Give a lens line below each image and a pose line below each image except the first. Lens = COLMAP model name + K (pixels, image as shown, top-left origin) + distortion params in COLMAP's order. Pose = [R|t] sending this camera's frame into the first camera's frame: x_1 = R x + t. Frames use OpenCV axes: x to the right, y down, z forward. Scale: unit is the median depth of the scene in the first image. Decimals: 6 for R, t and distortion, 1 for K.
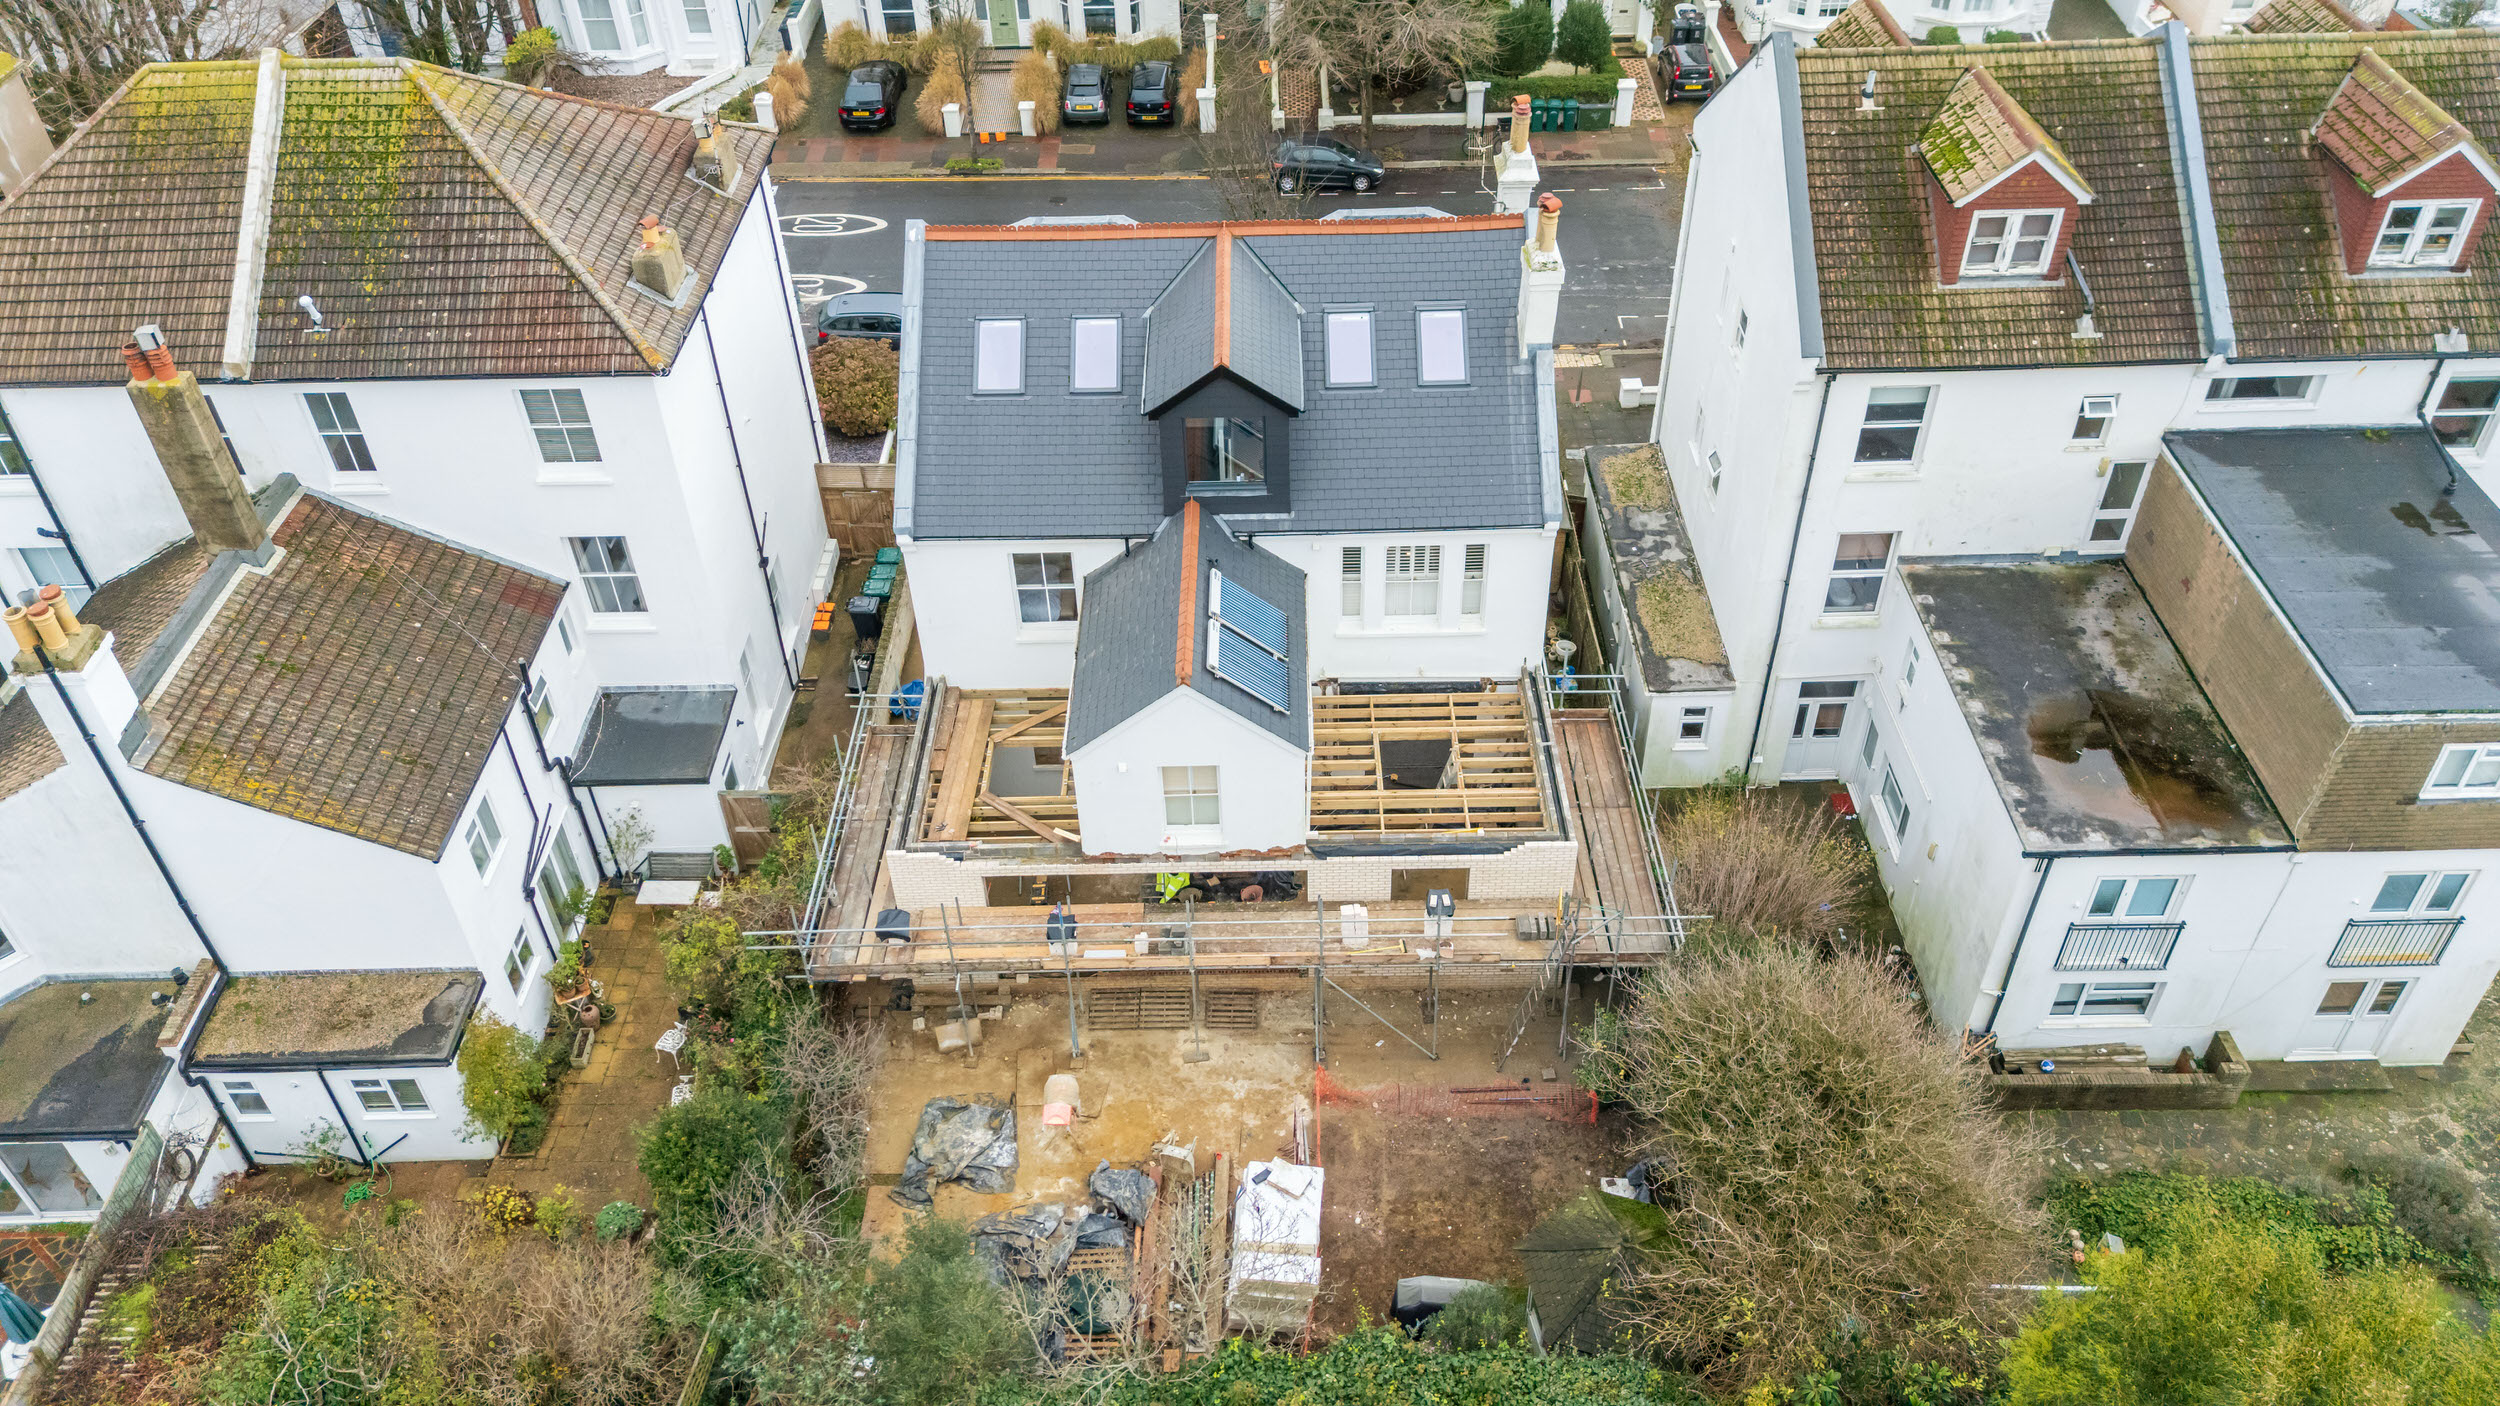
lens RADIAL K [[1839.9, 0, 1253.6], [0, 1839.9, 707.3], [0, 0, 1]] dist [0.063123, -0.059114]
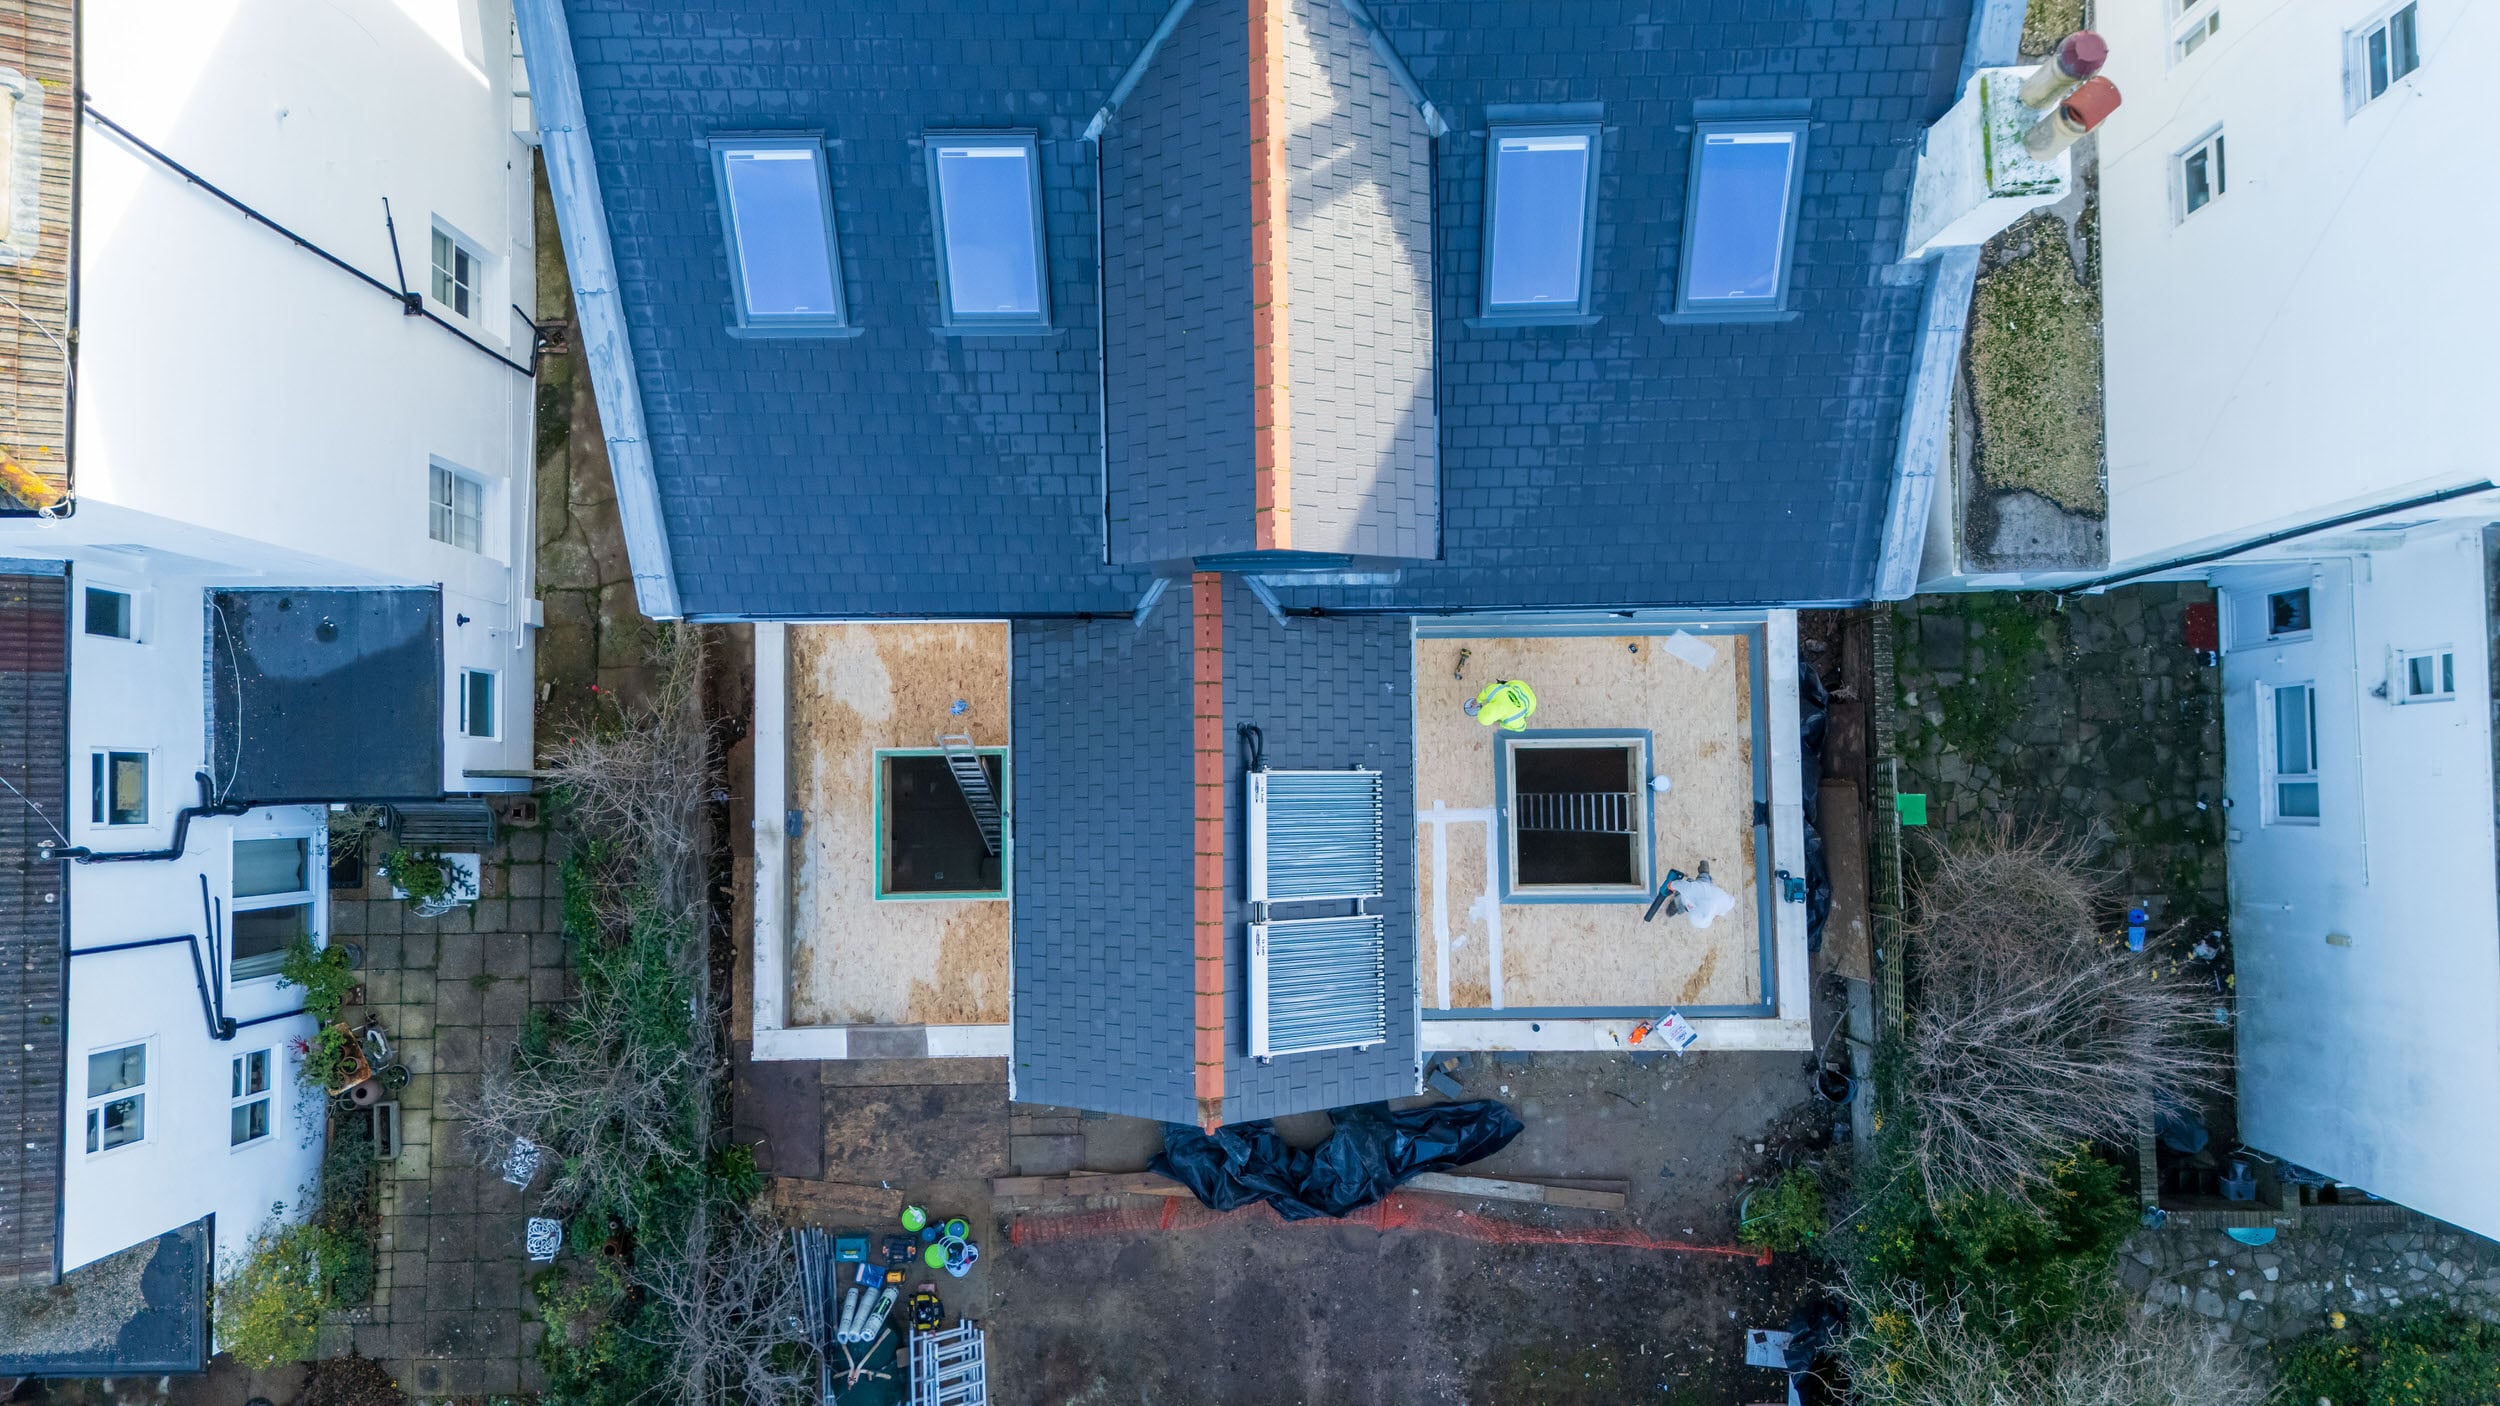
lens RADIAL K [[1839.9, 0, 1251.2], [0, 1839.9, 711.8], [0, 0, 1]] dist [0.063123, -0.059114]
pose [[0.999896, -0.010462, 0.009970, -0.025958], [-0.000202, 0.679681, 0.733507, -0.461281], [-0.014450, -0.733433, 0.679608, 0.608834]]
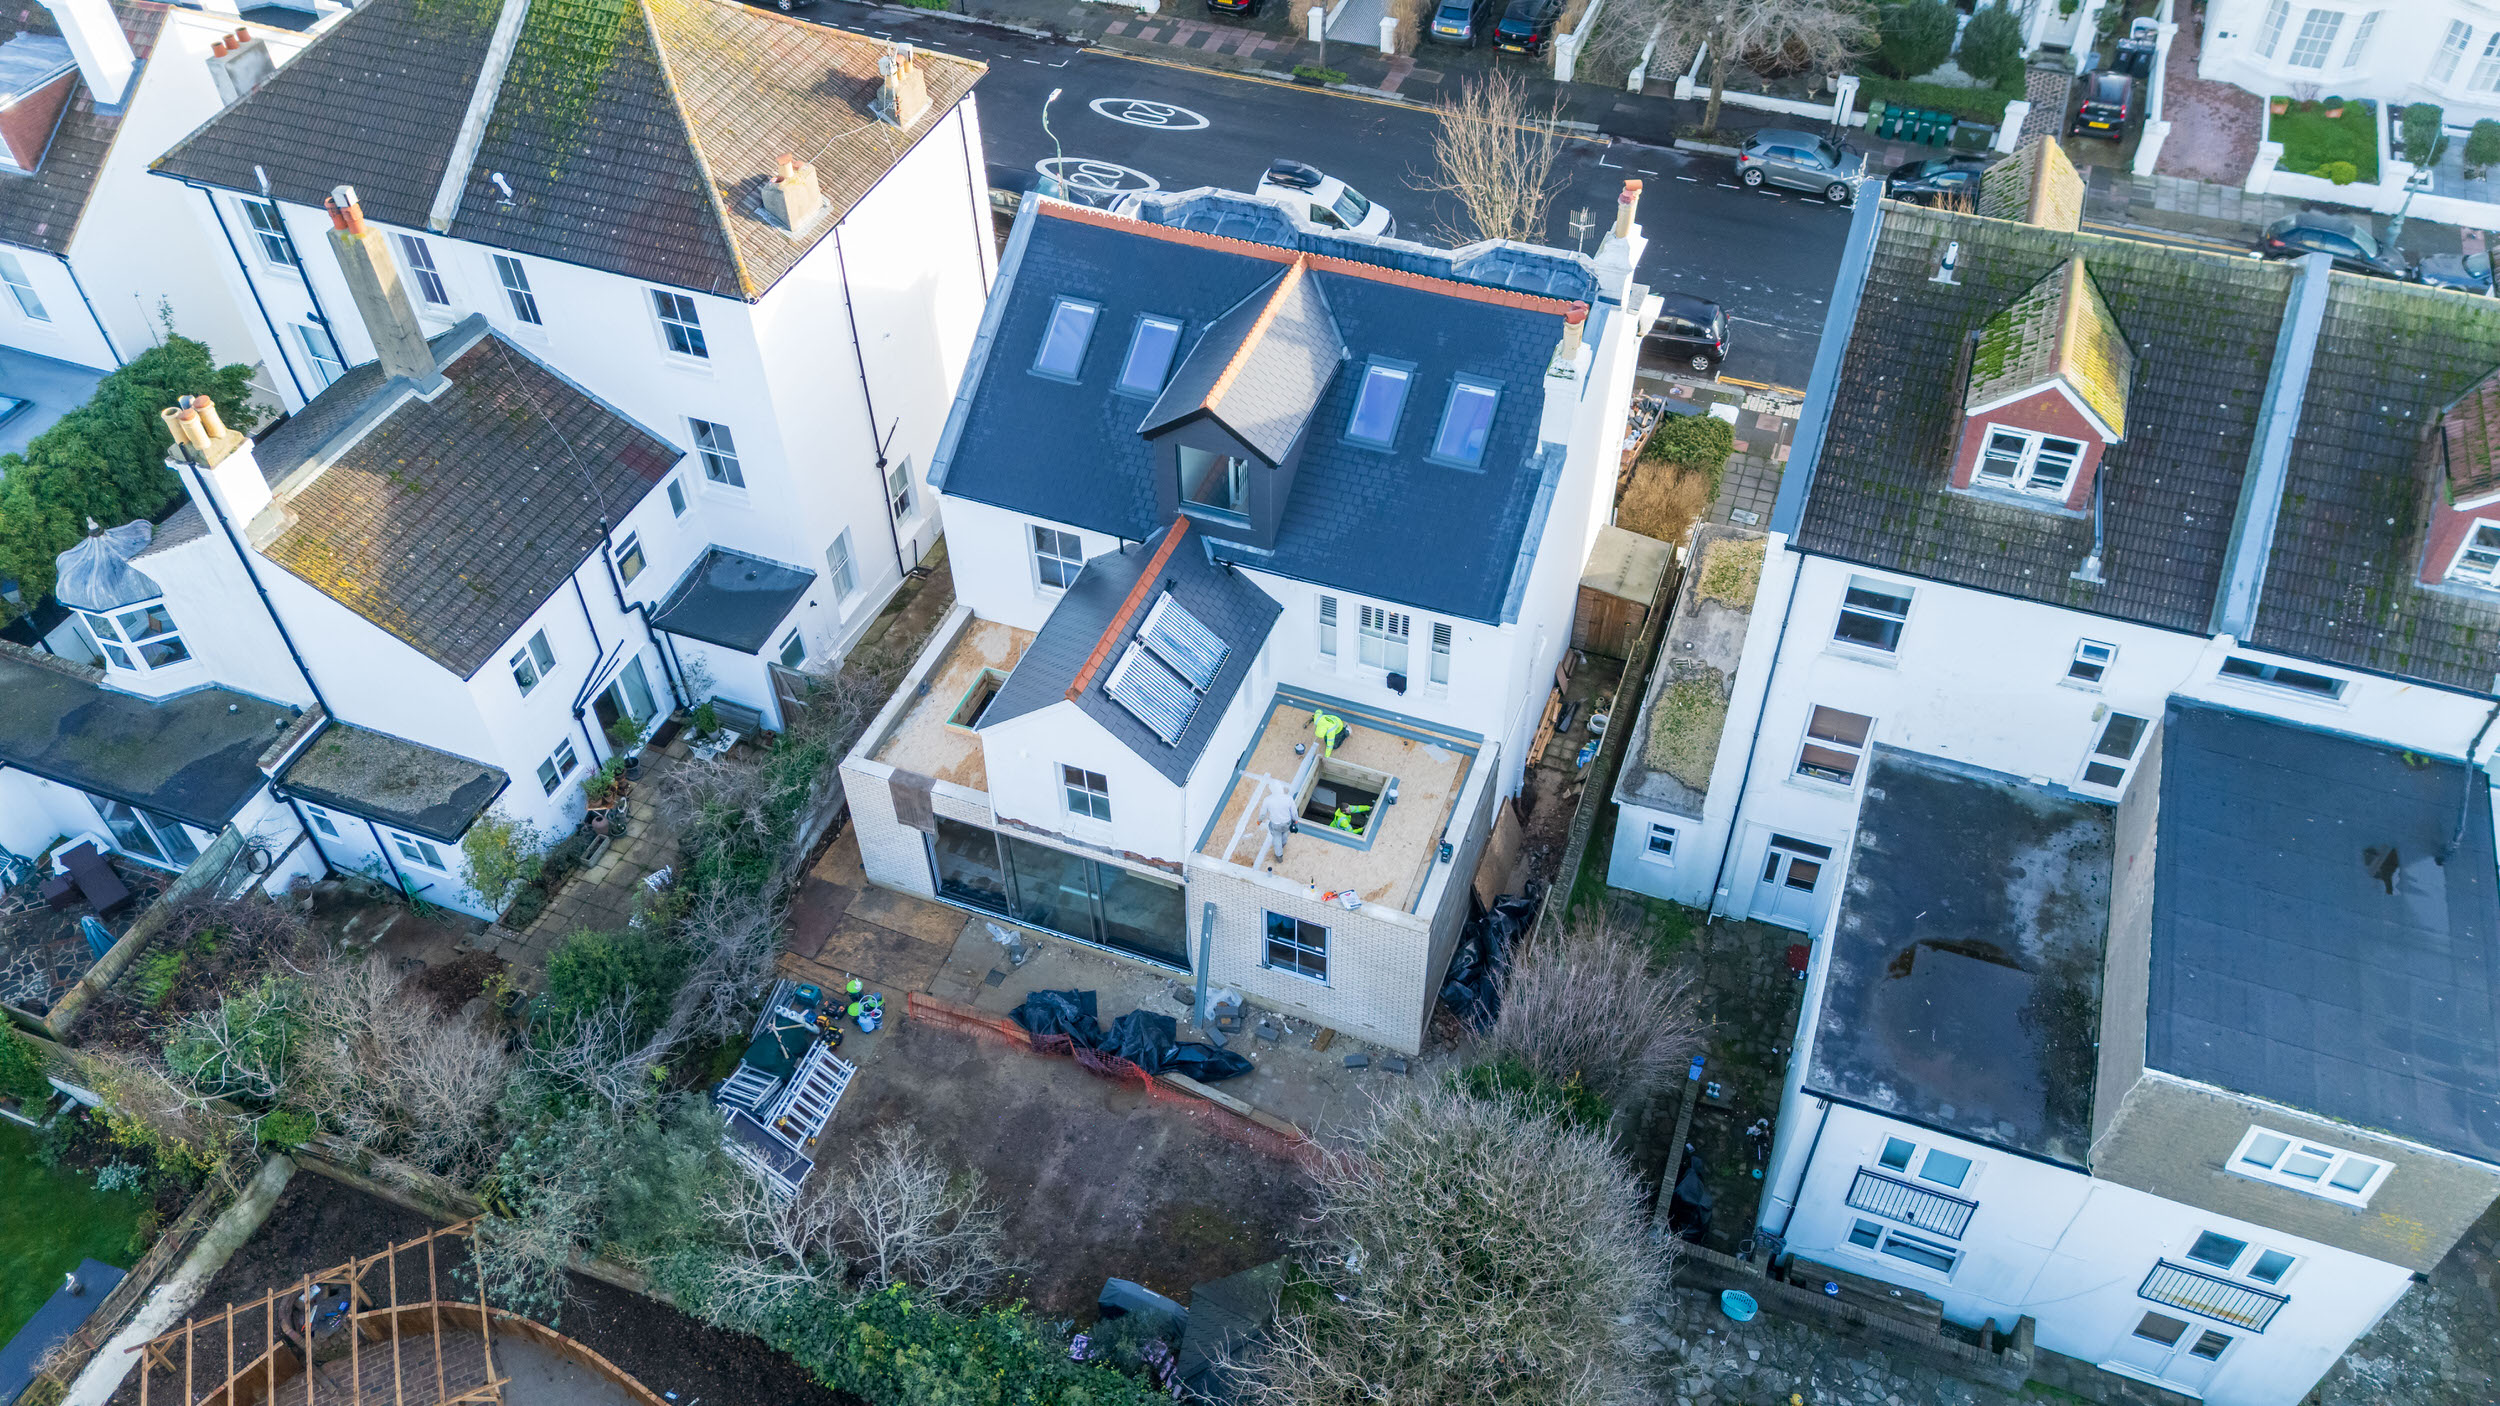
lens RADIAL K [[1839.9, 0, 1253.0], [0, 1839.9, 704.3], [0, 0, 1]] dist [0.063123, -0.059114]
pose [[0.933666, 0.260292, -0.245998, 0.287494], [-0.235566, 0.963704, 0.125630, -0.149242], [0.269770, -0.059348, 0.961094, -0.009218]]
